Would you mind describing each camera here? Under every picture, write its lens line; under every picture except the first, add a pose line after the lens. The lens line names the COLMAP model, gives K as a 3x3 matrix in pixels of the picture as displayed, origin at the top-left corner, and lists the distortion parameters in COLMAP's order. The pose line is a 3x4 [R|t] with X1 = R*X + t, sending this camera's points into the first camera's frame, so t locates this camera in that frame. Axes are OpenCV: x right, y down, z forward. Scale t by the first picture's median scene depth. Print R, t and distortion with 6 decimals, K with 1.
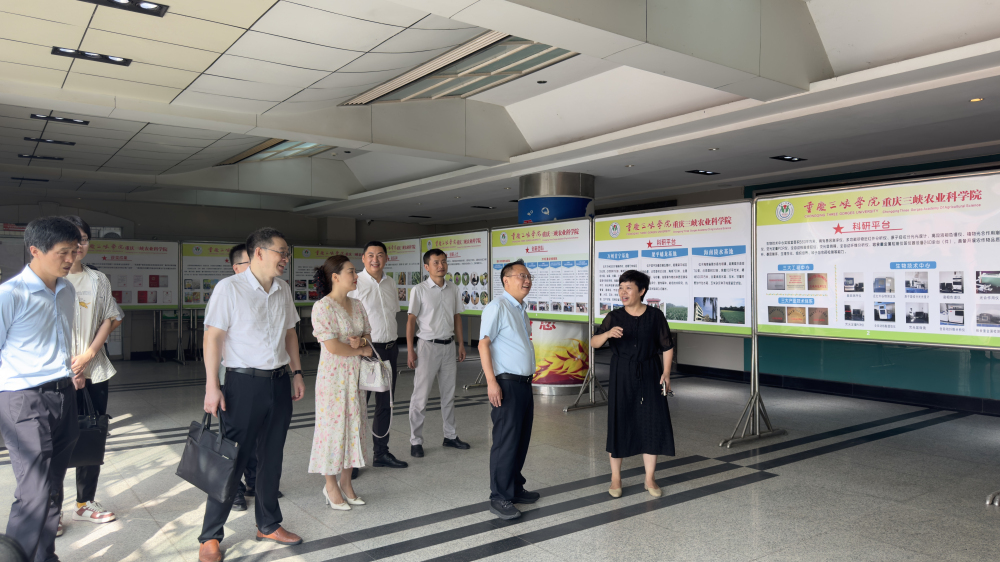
lens RADIAL K [[702.2, 0, 500.0], [0, 702.2, 281.0], [0, 0, 1]] dist [0.187042, -0.229987]
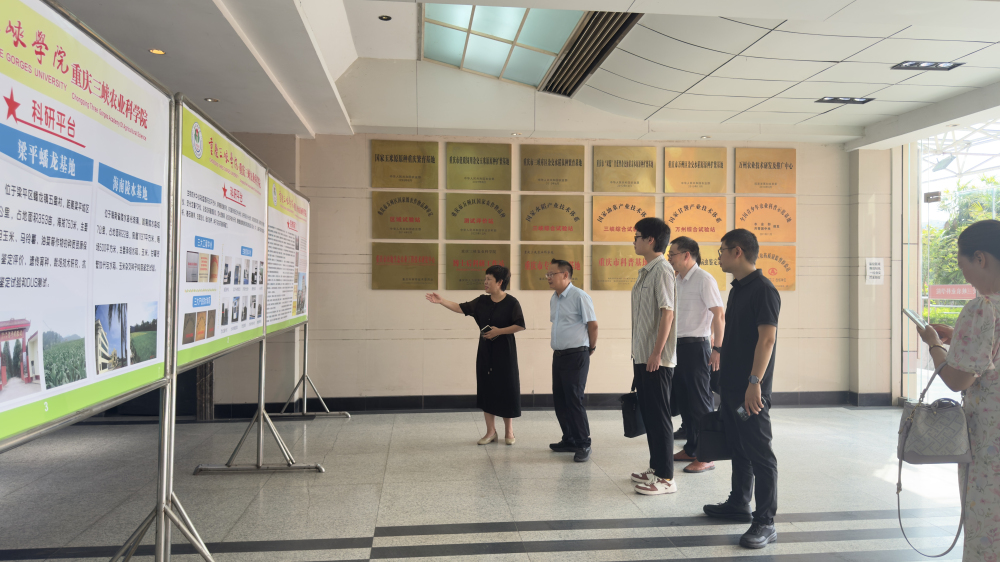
lens RADIAL K [[702.2, 0, 500.0], [0, 702.2, 281.0], [0, 0, 1]] dist [0.187042, -0.229987]
pose [[-0.872003, -0.008602, 0.489424, -0.073510], [-0.014212, 0.999869, -0.007748, 0.011174], [-0.489294, -0.013713, -0.872011, 1.260222]]
